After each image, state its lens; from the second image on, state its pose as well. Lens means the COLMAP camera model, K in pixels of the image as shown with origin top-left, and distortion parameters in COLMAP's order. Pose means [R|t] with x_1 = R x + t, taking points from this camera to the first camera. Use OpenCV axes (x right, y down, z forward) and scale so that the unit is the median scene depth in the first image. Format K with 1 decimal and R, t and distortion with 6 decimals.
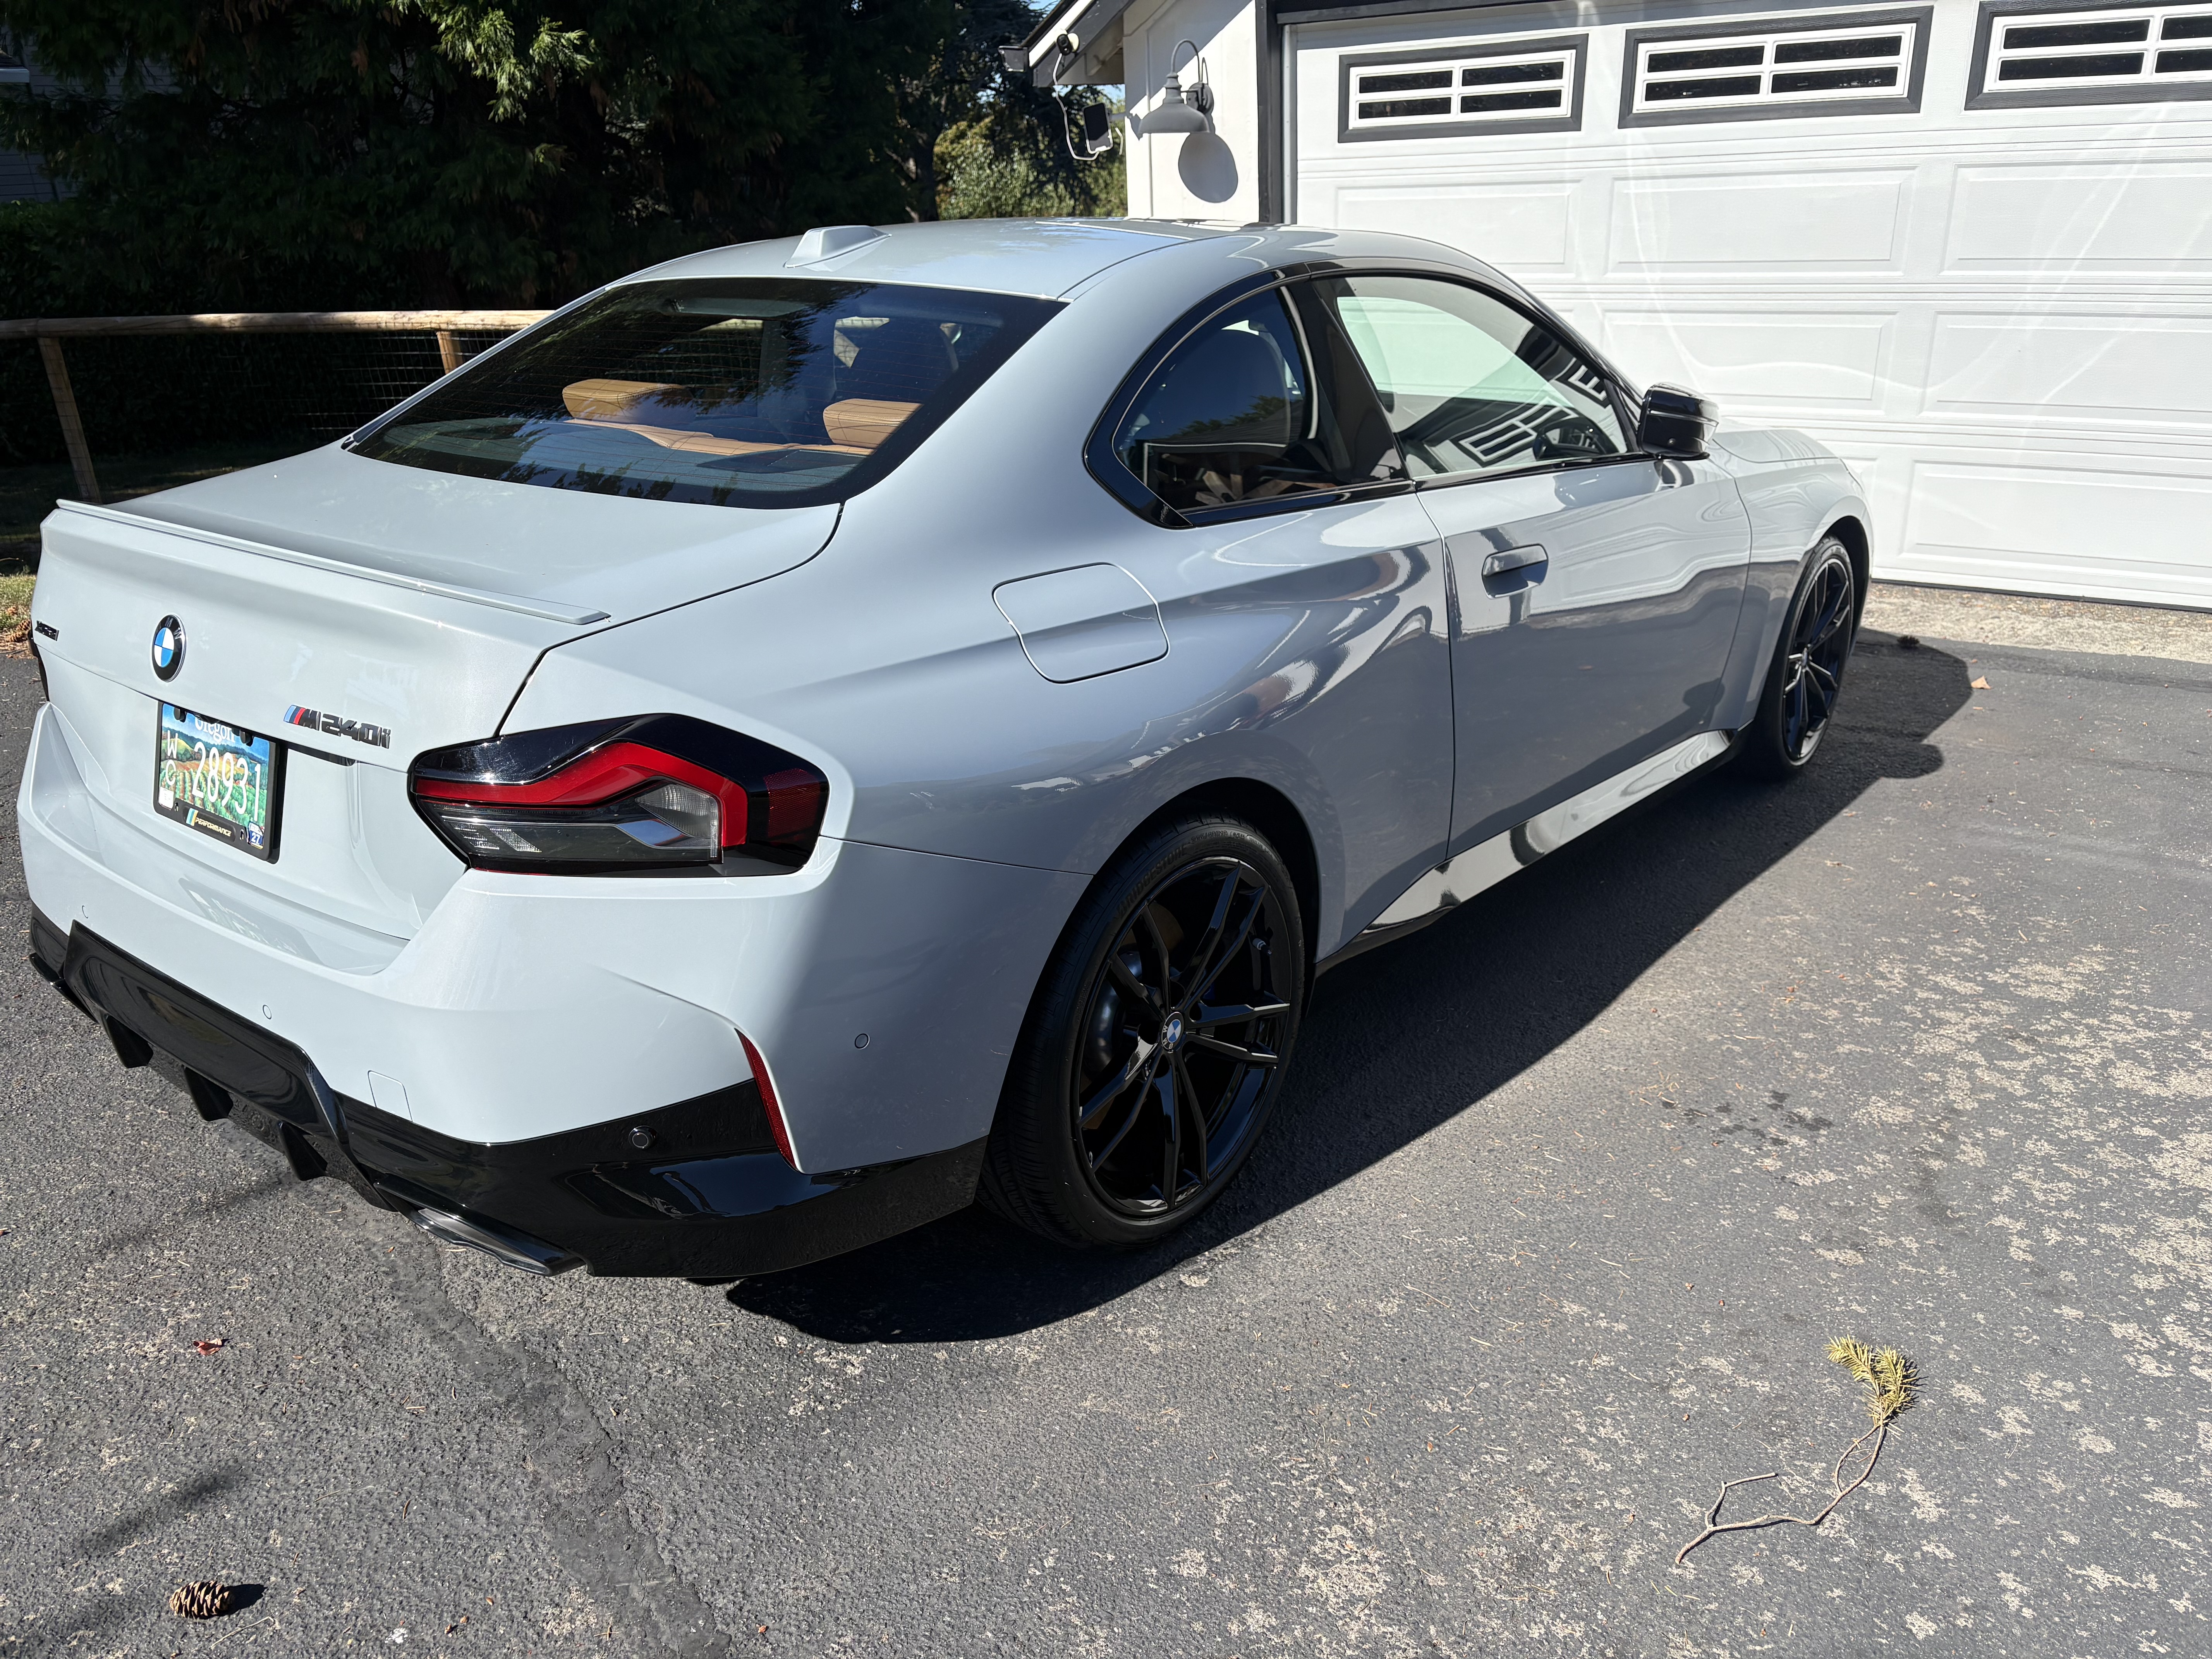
lens RADIAL K [[1676.4, 0, 1106.0], [0, 1676.4, 829.5], [0, 0, 1]] dist [0.090950, -0.101071]
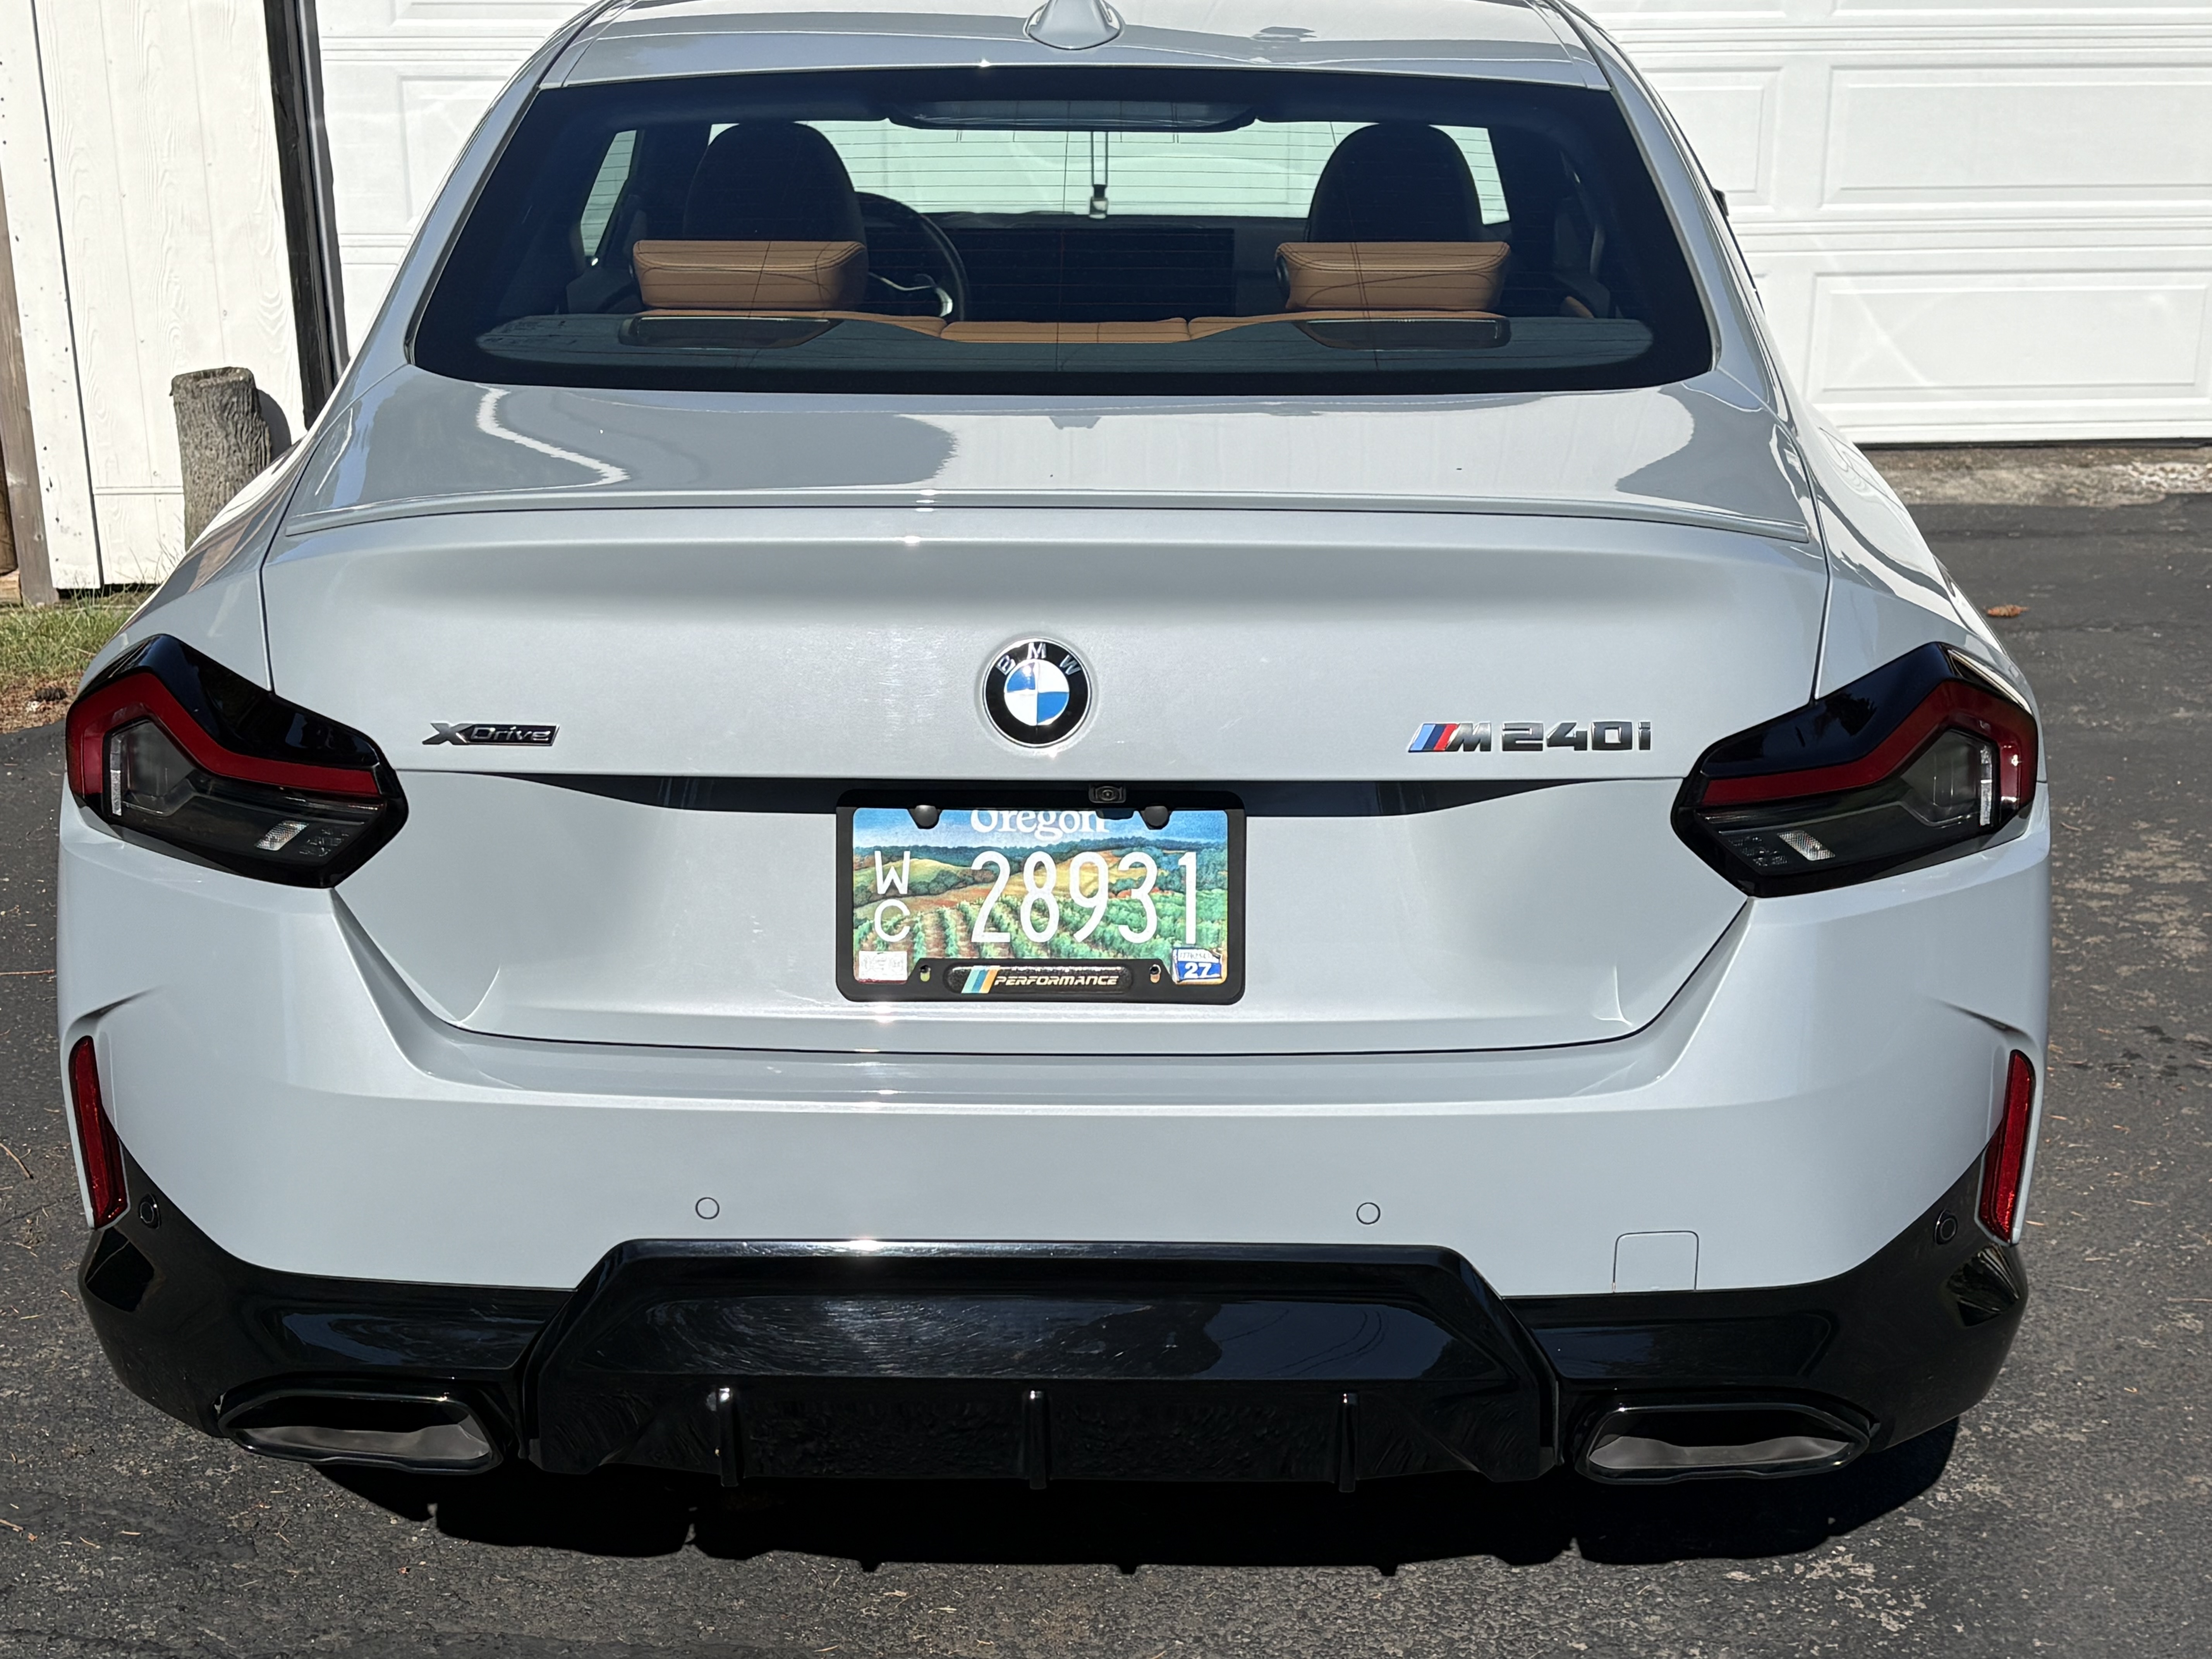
lens RADIAL K [[3152.8, 0, 1106.0], [0, 3152.8, 829.5], [0, 0, 1]] dist [0.015586, 0.036484]
pose [[0.806733, -0.166810, 0.566884, -1.147277], [0.200098, 0.979769, 0.003545, -0.055410], [-0.556007, 0.110572, 0.823790, 0.052159]]
